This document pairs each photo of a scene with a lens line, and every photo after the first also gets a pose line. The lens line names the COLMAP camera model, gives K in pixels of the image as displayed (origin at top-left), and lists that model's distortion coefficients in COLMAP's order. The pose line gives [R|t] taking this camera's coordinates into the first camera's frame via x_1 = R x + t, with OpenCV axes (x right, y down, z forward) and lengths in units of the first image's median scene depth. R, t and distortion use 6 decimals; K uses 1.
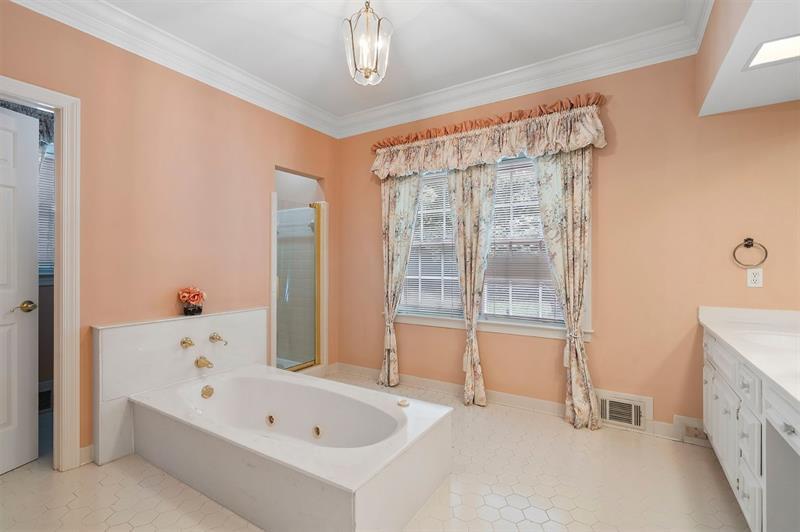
lens RADIAL K [[370.8, 0, 400.4], [0, 370.8, 263.6], [0, 0, 1]] dist [0.003702, 0.000940]
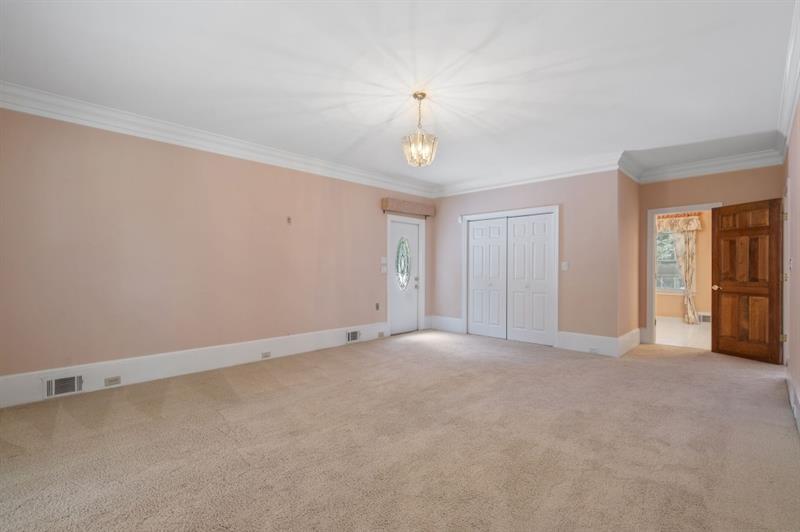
lens RADIAL K [[370.8, 0, 399.6], [0, 370.8, 268.5], [0, 0, 1]] dist [0.003702, 0.000940]
pose [[0.979546, 0.004814, -0.201164, -1.168032], [-0.003119, 0.999957, 0.008741, -0.024639], [0.201197, -0.007935, 0.979519, -2.312730]]
